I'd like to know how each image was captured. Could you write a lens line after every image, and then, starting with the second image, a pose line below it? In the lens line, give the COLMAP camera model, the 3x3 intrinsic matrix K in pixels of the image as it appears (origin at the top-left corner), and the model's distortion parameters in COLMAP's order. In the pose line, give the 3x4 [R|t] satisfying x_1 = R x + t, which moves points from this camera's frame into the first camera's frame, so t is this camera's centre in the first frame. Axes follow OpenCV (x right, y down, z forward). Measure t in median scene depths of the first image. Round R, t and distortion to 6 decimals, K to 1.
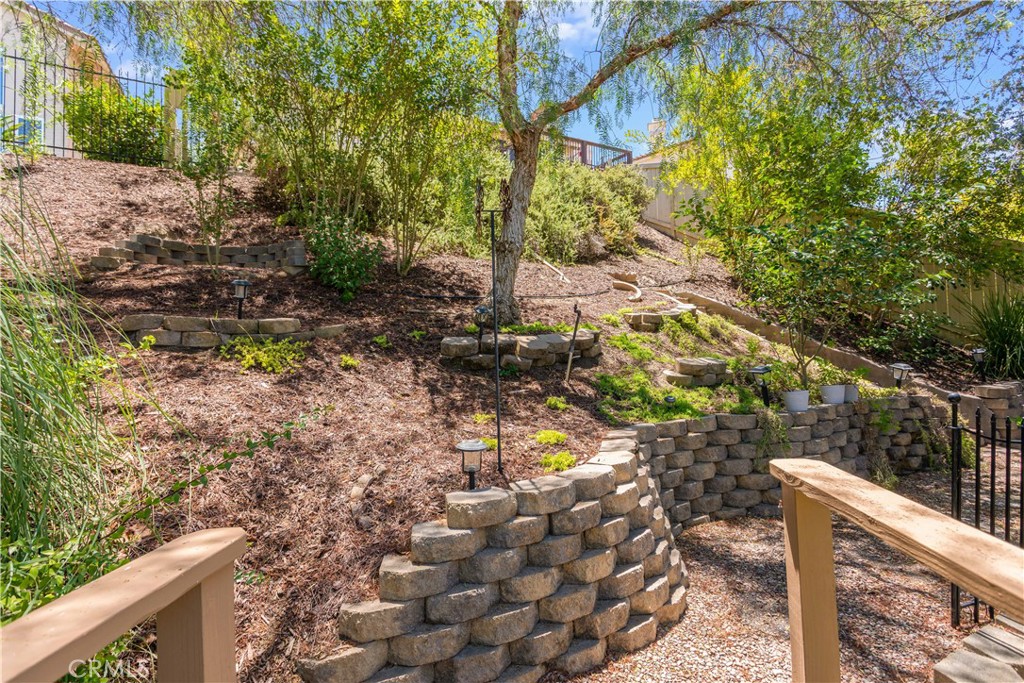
lens RADIAL K [[496.8, 0, 512.1], [0, 496.8, 336.5], [0, 0, 1]] dist [0.000834, 0.002218]
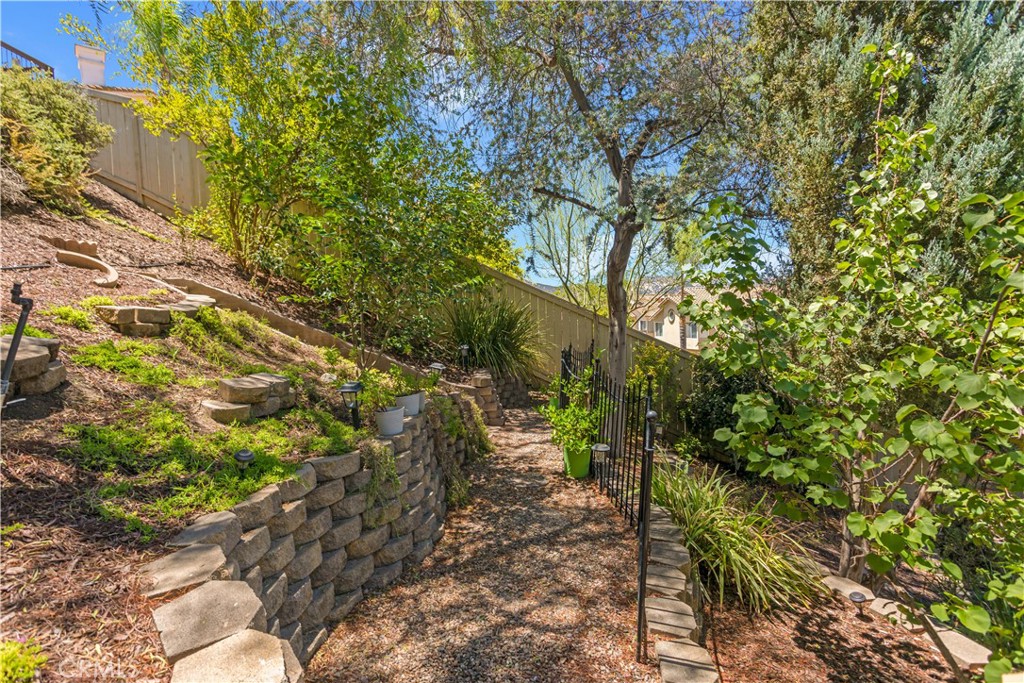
lens RADIAL K [[496.8, 0, 511.5], [0, 496.8, 345.3], [0, 0, 1]] dist [0.000834, 0.002218]
pose [[0.550500, -0.032823, 0.834190, 0.002476], [0.010079, 0.999415, 0.032672, -0.014094], [-0.834774, -0.009579, 0.550509, 0.268798]]
